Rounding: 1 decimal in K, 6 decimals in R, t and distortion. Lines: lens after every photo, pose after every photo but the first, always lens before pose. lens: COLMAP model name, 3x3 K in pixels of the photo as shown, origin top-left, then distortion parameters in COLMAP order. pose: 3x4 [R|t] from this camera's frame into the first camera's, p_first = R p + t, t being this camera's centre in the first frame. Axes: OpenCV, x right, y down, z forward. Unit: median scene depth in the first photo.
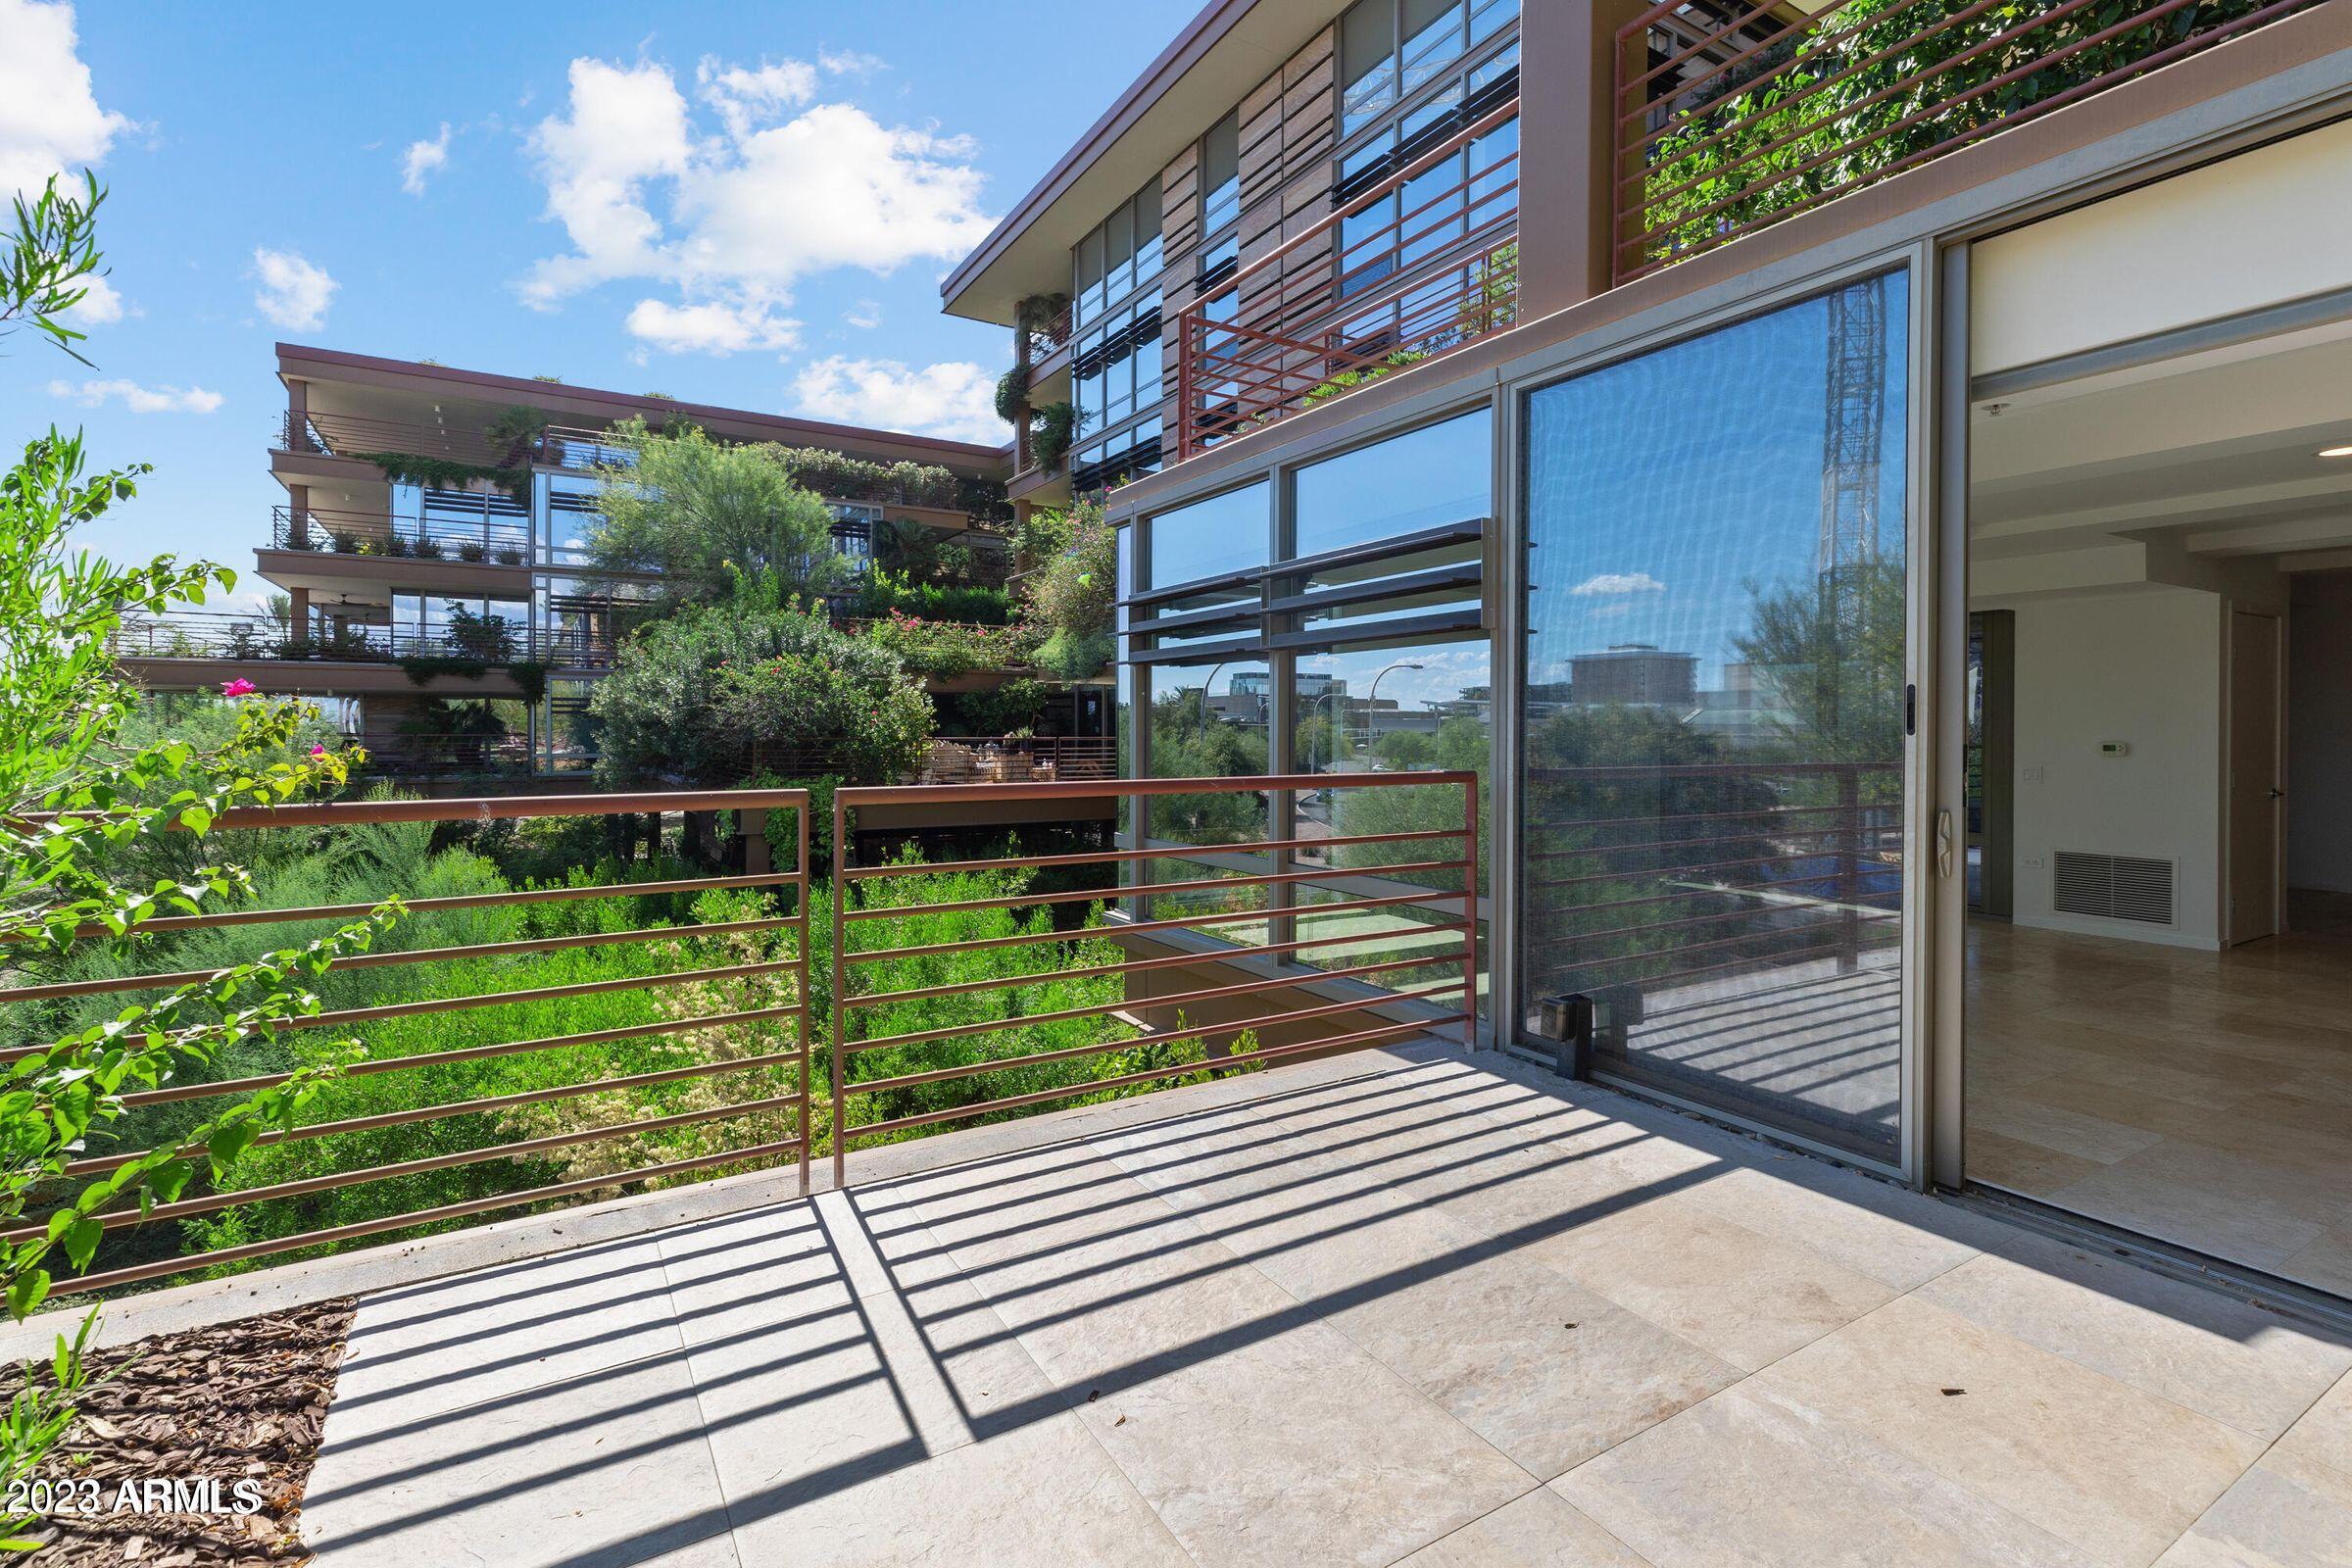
lens RADIAL K [[1074.5, 0, 1177.0], [0, 1074.5, 759.0], [0, 0, 1]] dist [0.001642, 0.000050]
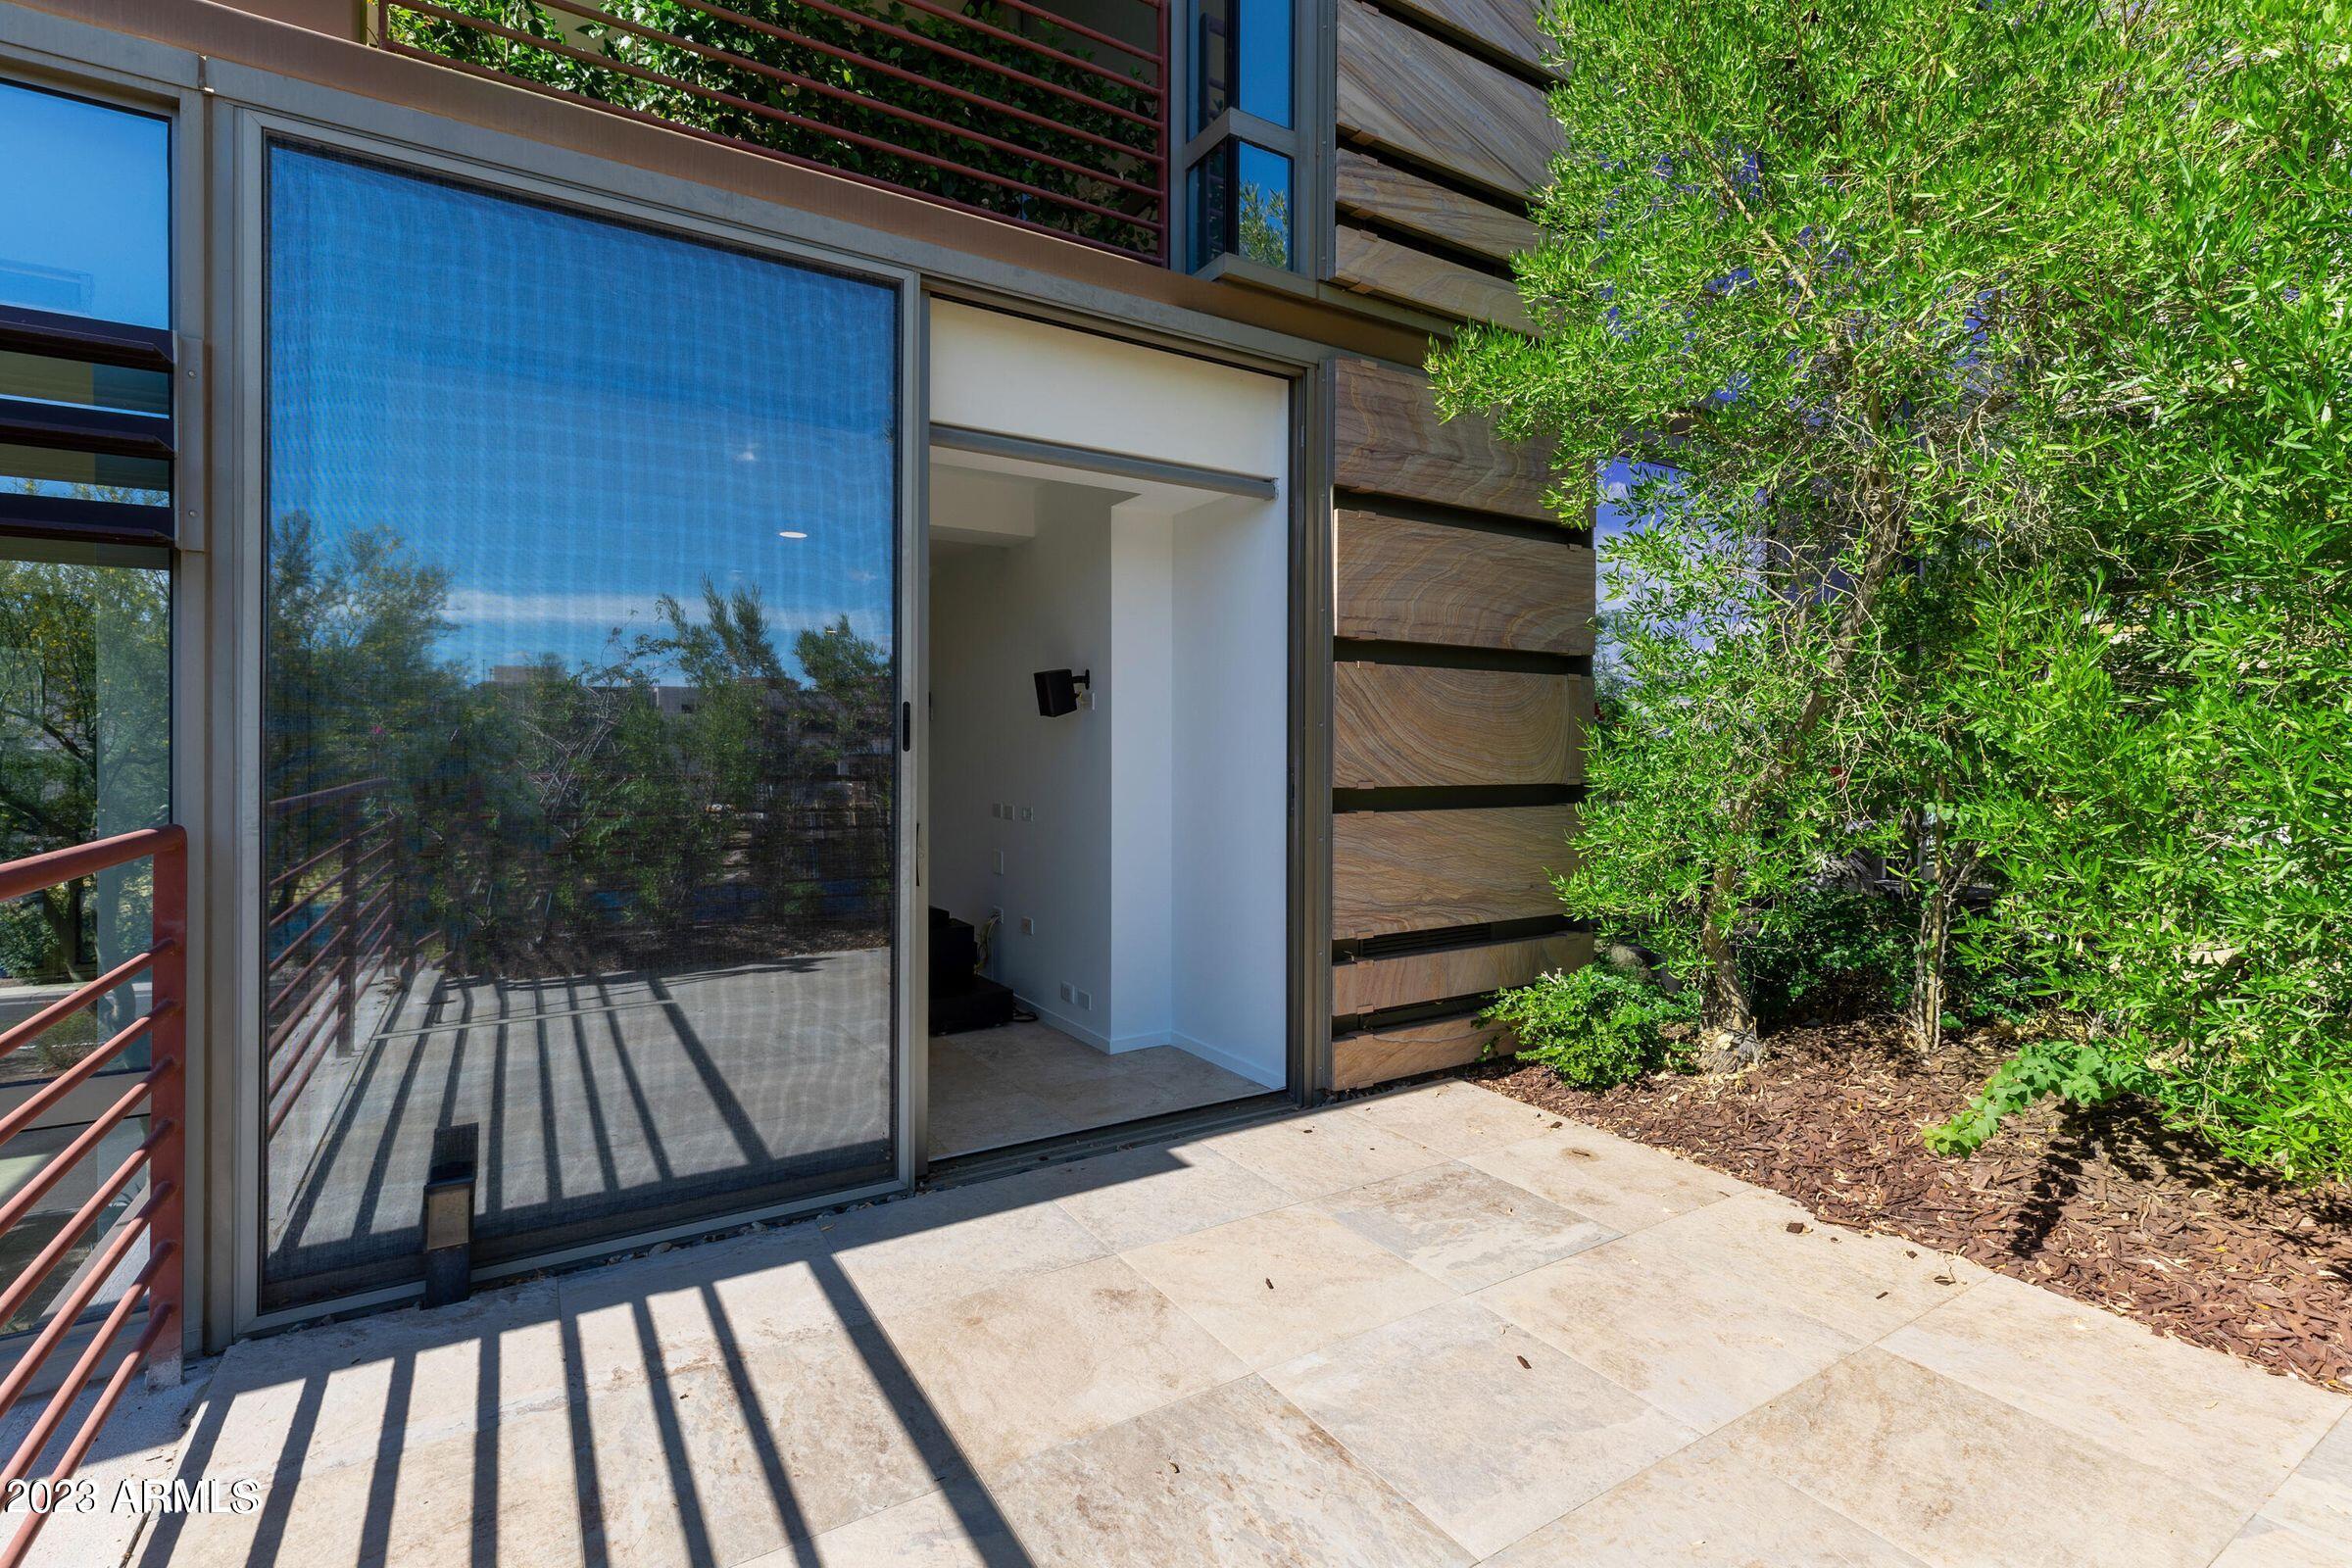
lens RADIAL K [[1074.5, 0, 1177.0], [0, 1074.5, 759.0], [0, 0, 1]] dist [0.001642, 0.000050]
pose [[-0.012746, -0.007076, 0.999894, -0.346111], [0.023256, 0.999702, 0.007371, -0.016656], [-0.999648, 0.023348, -0.012578, 0.759131]]
